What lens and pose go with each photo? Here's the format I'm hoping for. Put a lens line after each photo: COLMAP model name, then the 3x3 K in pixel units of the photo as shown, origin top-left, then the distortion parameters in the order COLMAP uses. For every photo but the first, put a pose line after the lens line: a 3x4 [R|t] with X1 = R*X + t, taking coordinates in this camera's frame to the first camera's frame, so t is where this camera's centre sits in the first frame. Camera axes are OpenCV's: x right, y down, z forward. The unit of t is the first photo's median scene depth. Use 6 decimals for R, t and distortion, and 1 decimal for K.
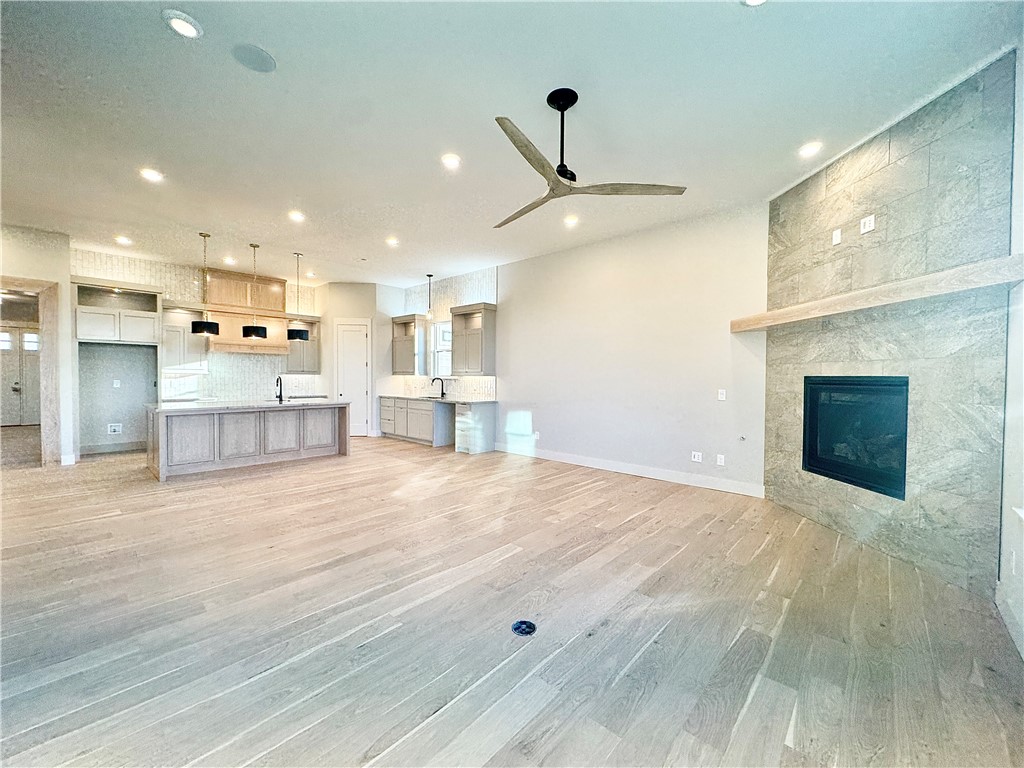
lens RADIAL K [[405.8, 0, 511.6], [0, 405.8, 385.4], [0, 0, 1]] dist [-0.003787, 0.000024]
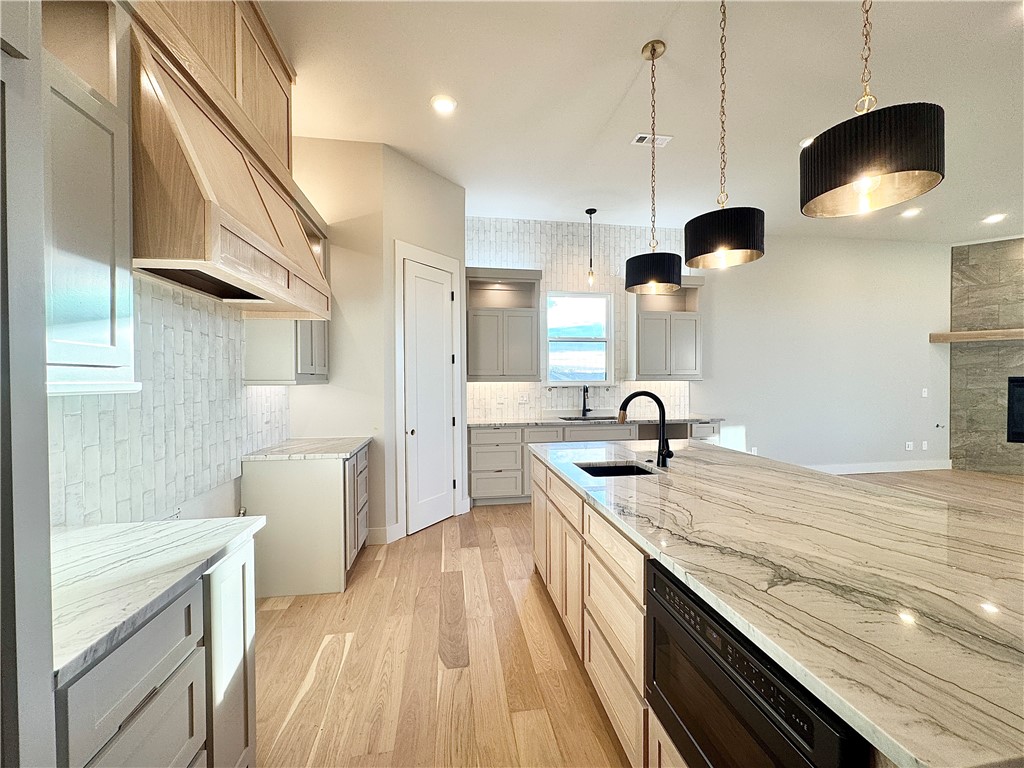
lens RADIAL K [[405.8, 0, 511.6], [0, 405.8, 385.4], [0, 0, 1]] dist [-0.003787, 0.000024]
pose [[0.626148, -0.023324, 0.779356, -1.252791], [0.028194, 0.999576, 0.007263, -0.044066], [-0.779195, 0.017425, 0.626540, 1.234478]]
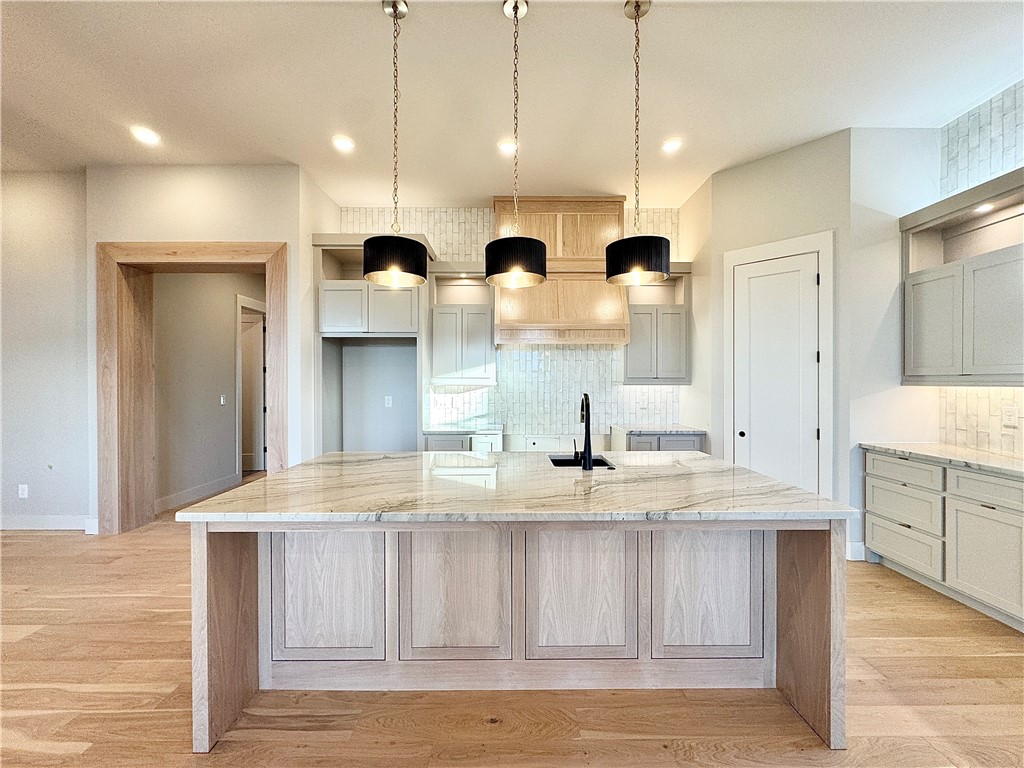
lens RADIAL K [[405.8, 0, 511.6], [0, 405.8, 385.4], [0, 0, 1]] dist [-0.003787, 0.000024]
pose [[0.678538, -0.003489, -0.734557, -0.513606], [-0.010890, 0.999831, -0.014809, -0.032426], [0.734485, 0.018048, 0.678385, 1.014552]]
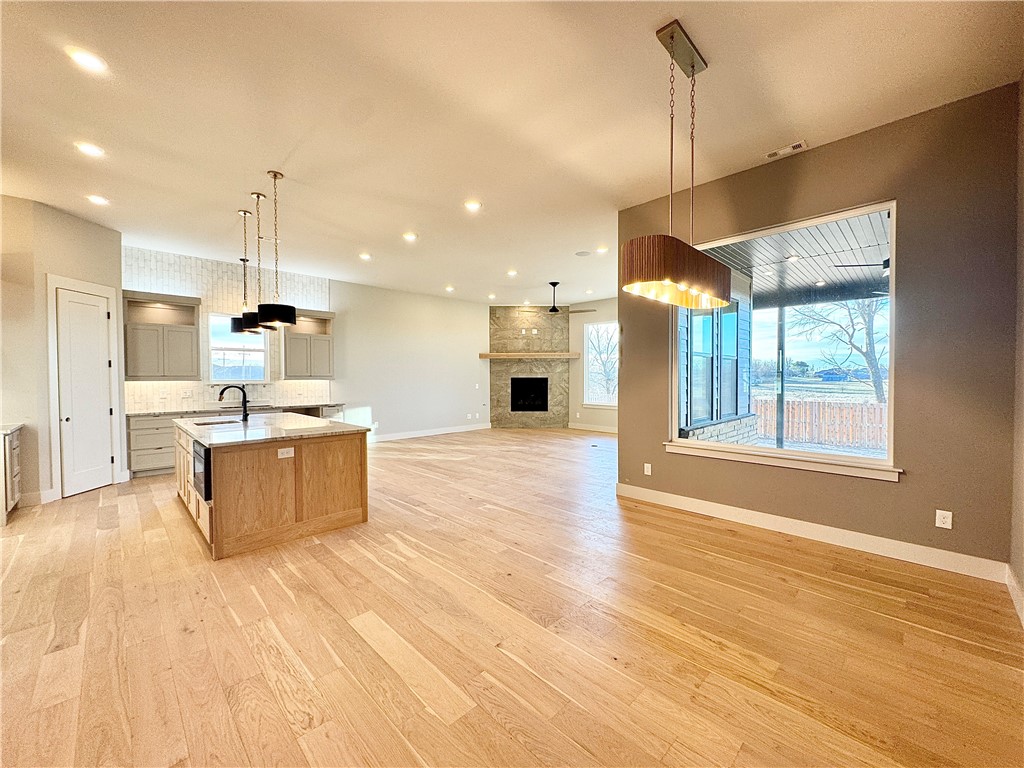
lens RADIAL K [[405.8, 0, 511.6], [0, 405.8, 385.4], [0, 0, 1]] dist [-0.003787, 0.000024]
pose [[0.052971, -0.029638, 0.998156, -1.711317], [0.026544, 0.999248, 0.028261, -0.039542], [-0.998243, 0.024998, 0.053717, 0.708351]]
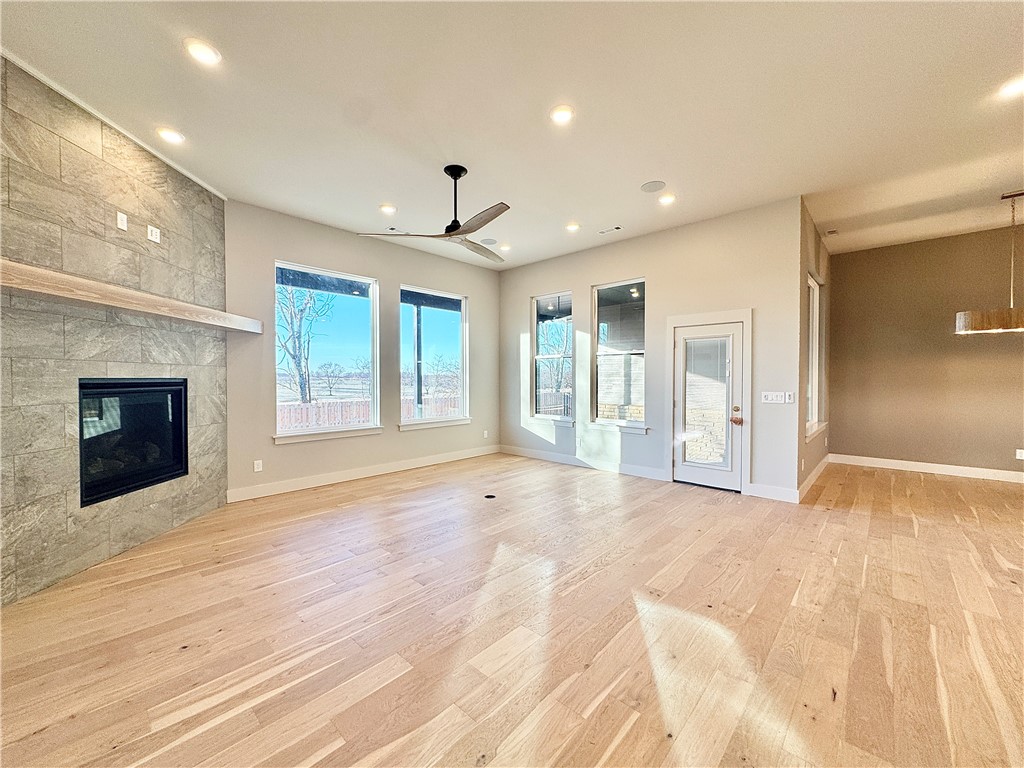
lens RADIAL K [[405.8, 0, 511.6], [0, 405.8, 385.4], [0, 0, 1]] dist [-0.003787, 0.000024]
pose [[-0.999912, -0.006659, 0.011517, -0.047165], [-0.006171, 0.999102, 0.041915, -0.037568], [-0.011786, 0.041840, -0.999055, 1.429059]]
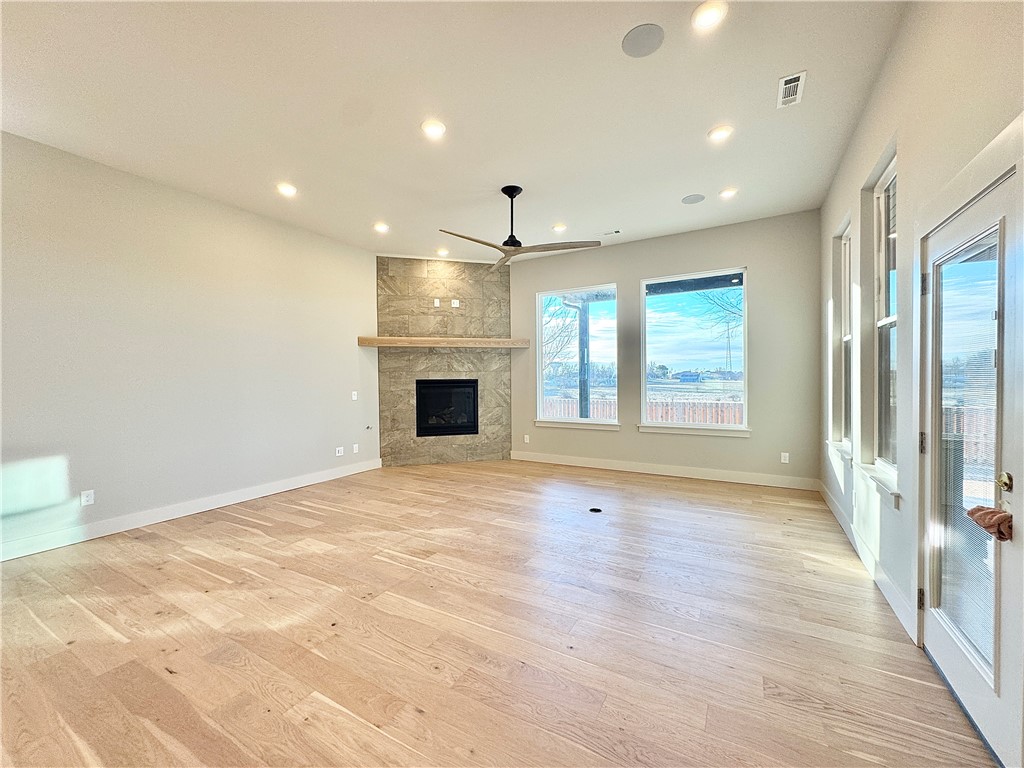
lens RADIAL K [[405.8, 0, 511.6], [0, 405.8, 385.4], [0, 0, 1]] dist [-0.003787, 0.000024]
pose [[-0.213455, -0.020254, 0.976743, -0.800167], [0.031910, 0.999107, 0.027691, -0.026864], [-0.976432, 0.037079, -0.212618, 0.811827]]
